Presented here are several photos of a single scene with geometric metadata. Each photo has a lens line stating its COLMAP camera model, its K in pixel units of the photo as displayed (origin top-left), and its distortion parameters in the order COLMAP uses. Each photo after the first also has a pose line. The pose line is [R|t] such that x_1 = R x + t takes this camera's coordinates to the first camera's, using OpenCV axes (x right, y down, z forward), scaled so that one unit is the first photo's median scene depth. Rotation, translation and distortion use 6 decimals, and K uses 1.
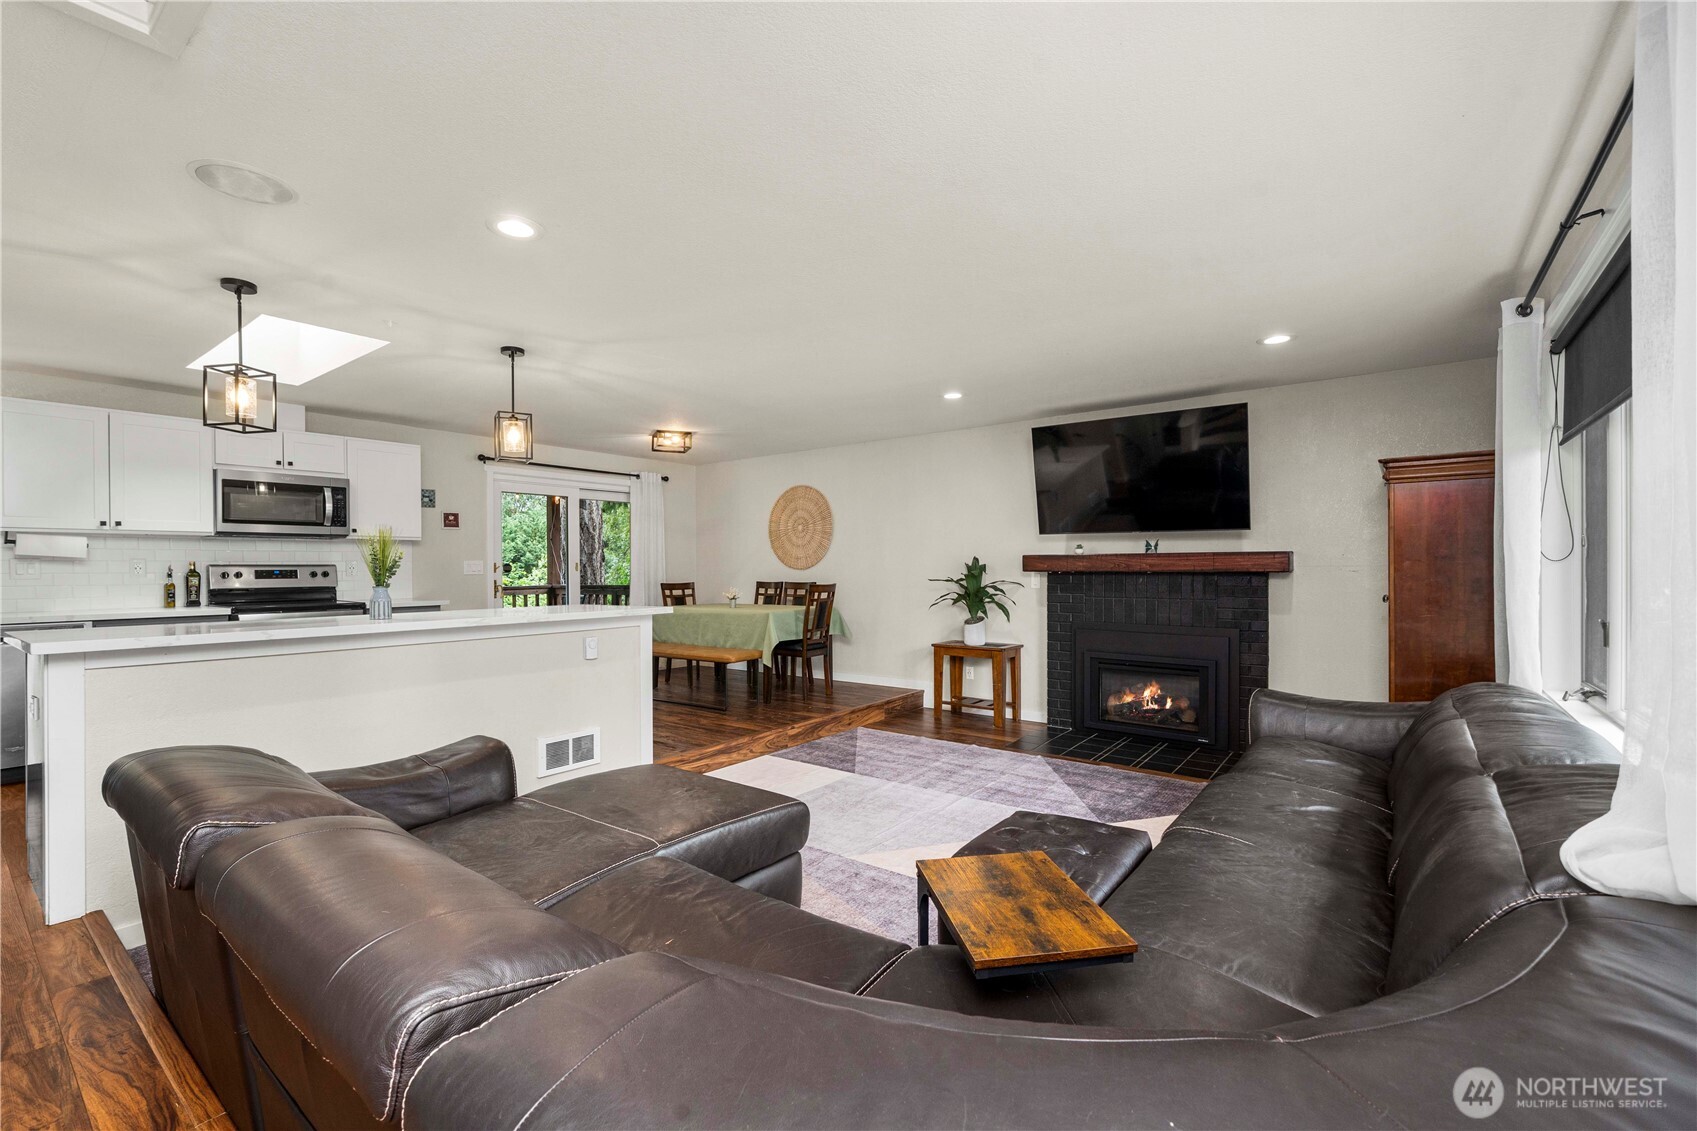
lens RADIAL K [[721.0, 0, 841.3], [0, 721.0, 564.3], [0, 0, 1]] dist [-0.001077, -0.000240]
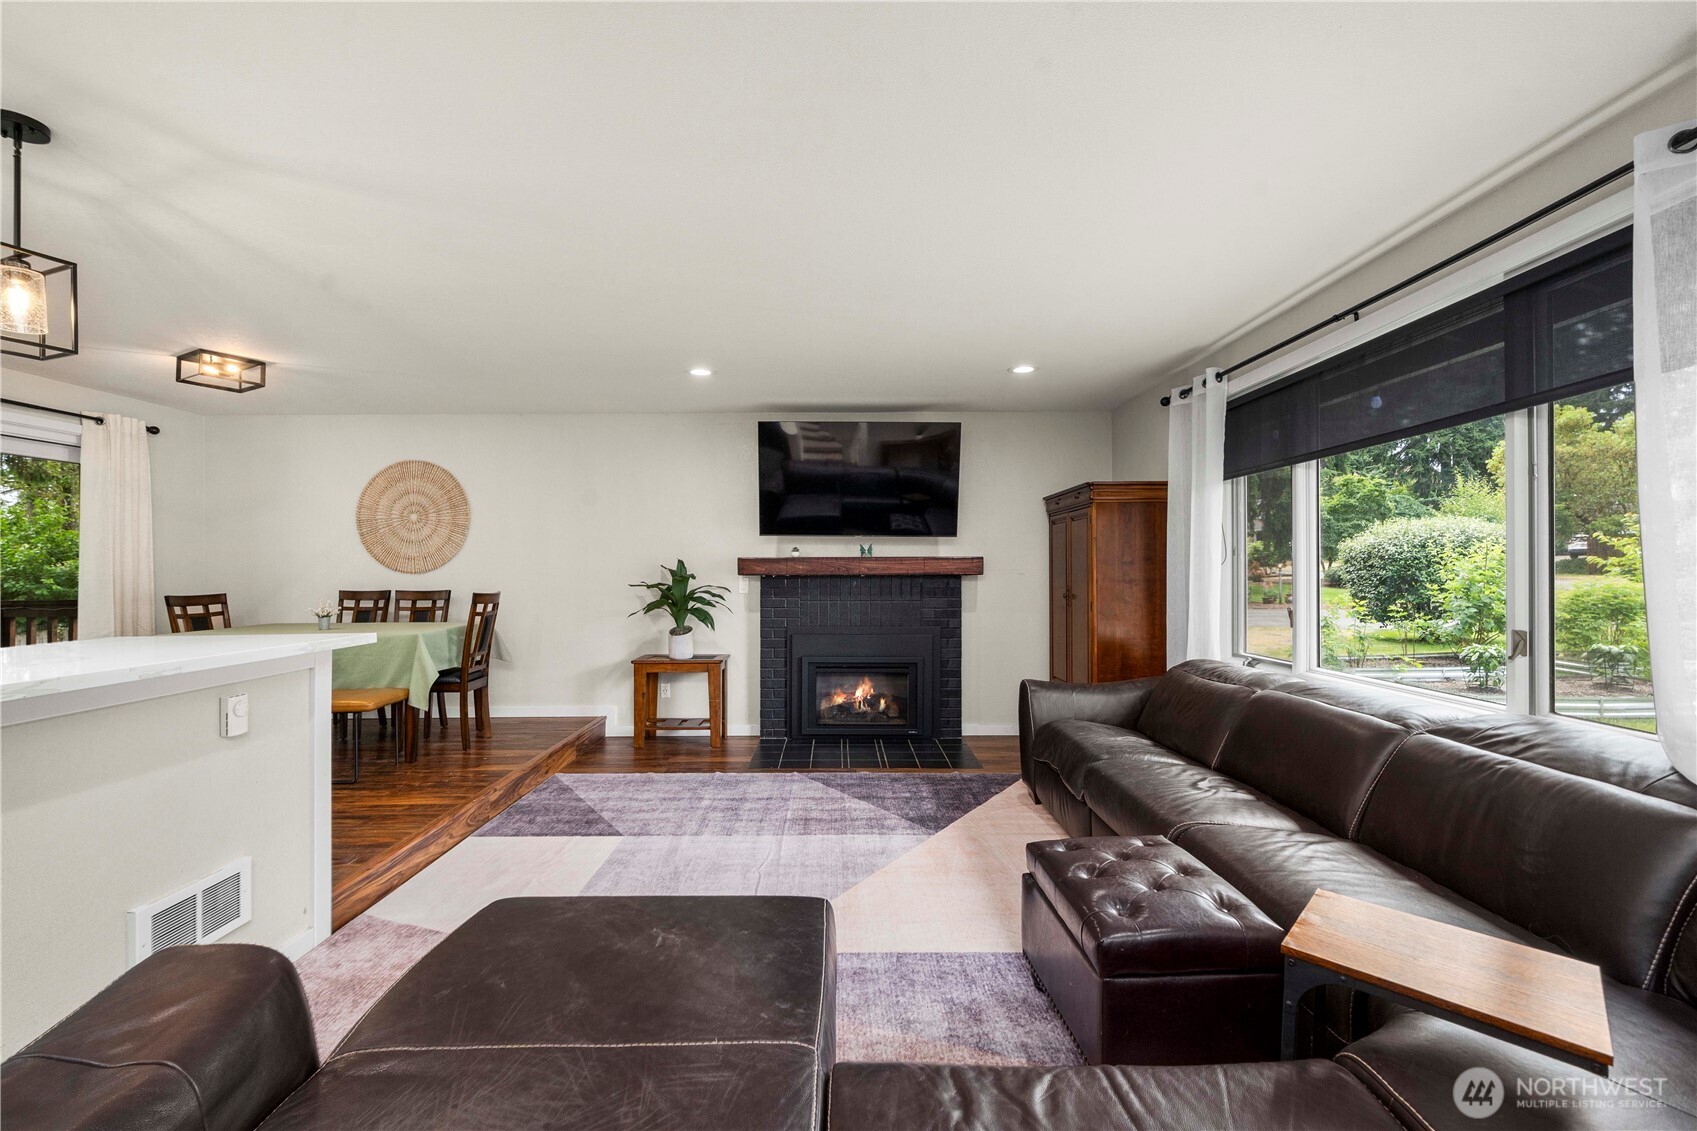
lens RADIAL K [[721.0, 0, 841.3], [0, 721.0, 564.3], [0, 0, 1]] dist [-0.001077, -0.000240]
pose [[0.792524, 0.006344, 0.609808, -0.223880], [-0.002949, 0.999974, -0.006571, 0.001840], [-0.609834, 0.003410, 0.792522, 0.199841]]
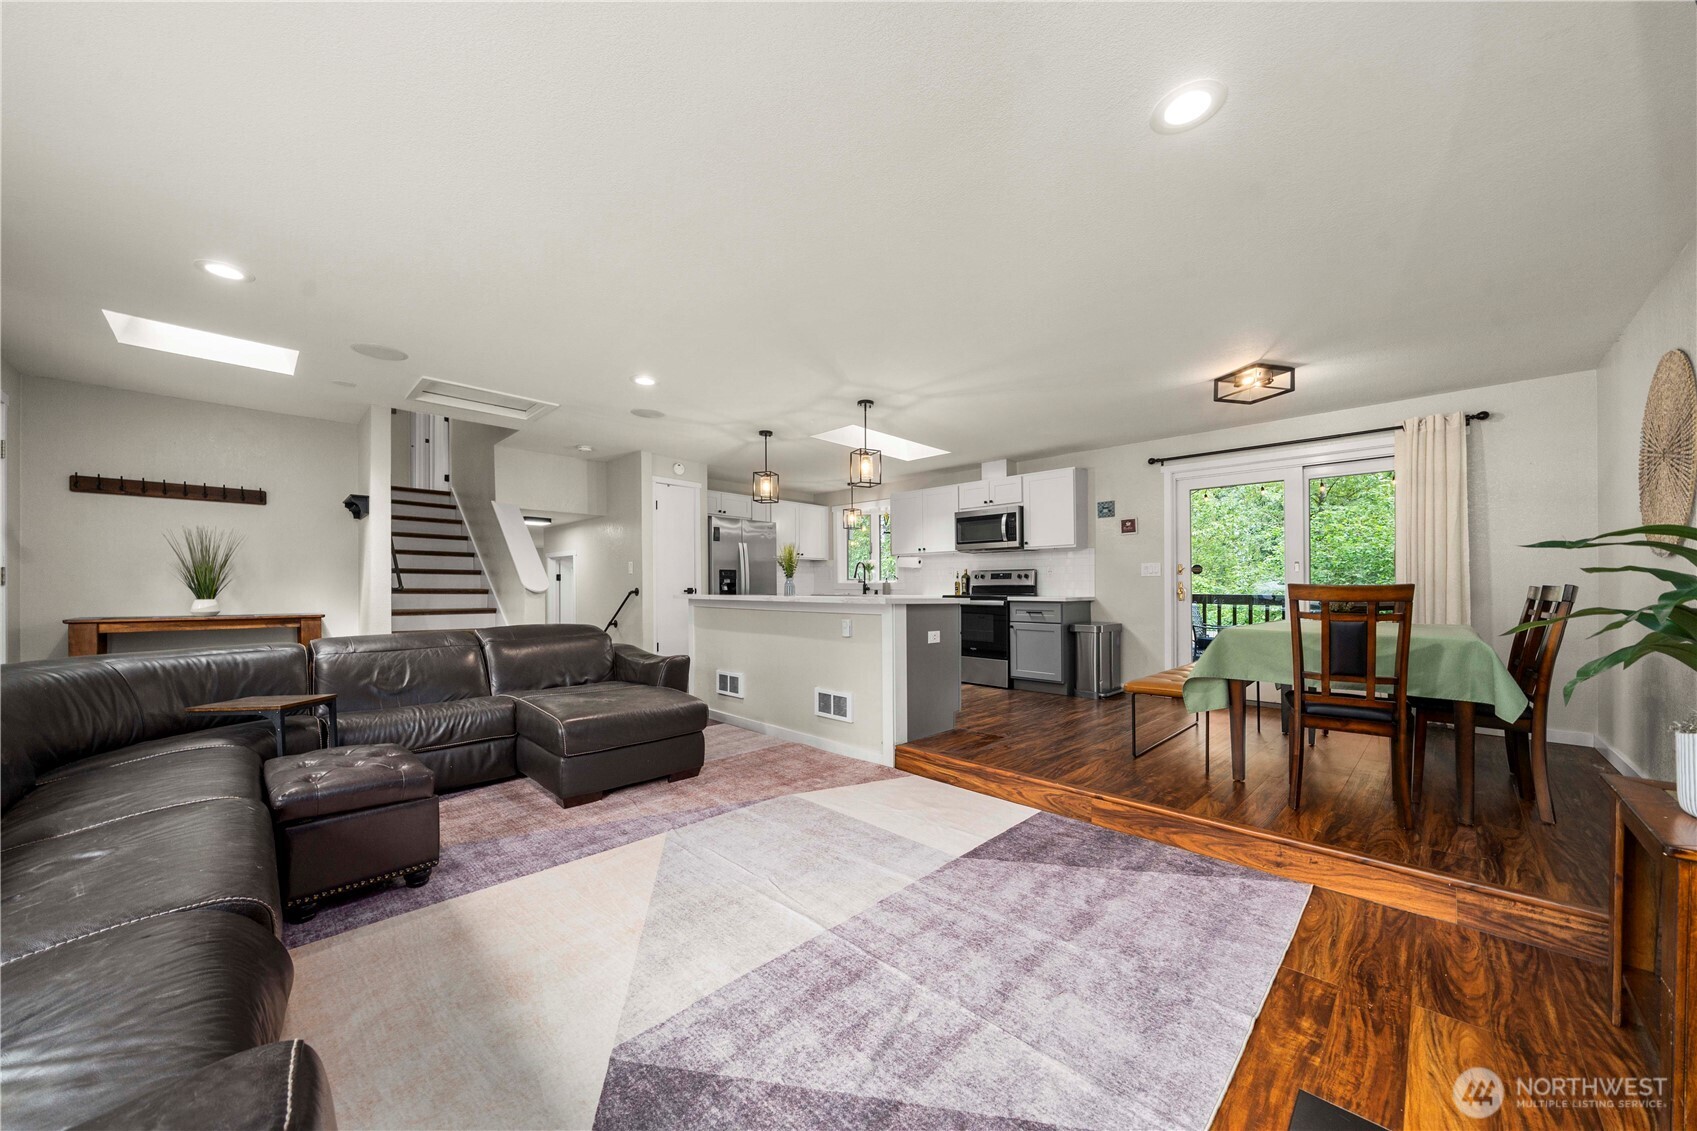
lens RADIAL K [[604.7, 0, 834.8], [0, 604.7, 592.0], [0, 0, 1]] dist [0.000369, -0.000008]
pose [[-0.138444, 0.011070, -0.990308, 0.487580], [0.005281, 0.999932, 0.010439, 0.030043], [0.990356, -0.003785, -0.138493, 0.795887]]
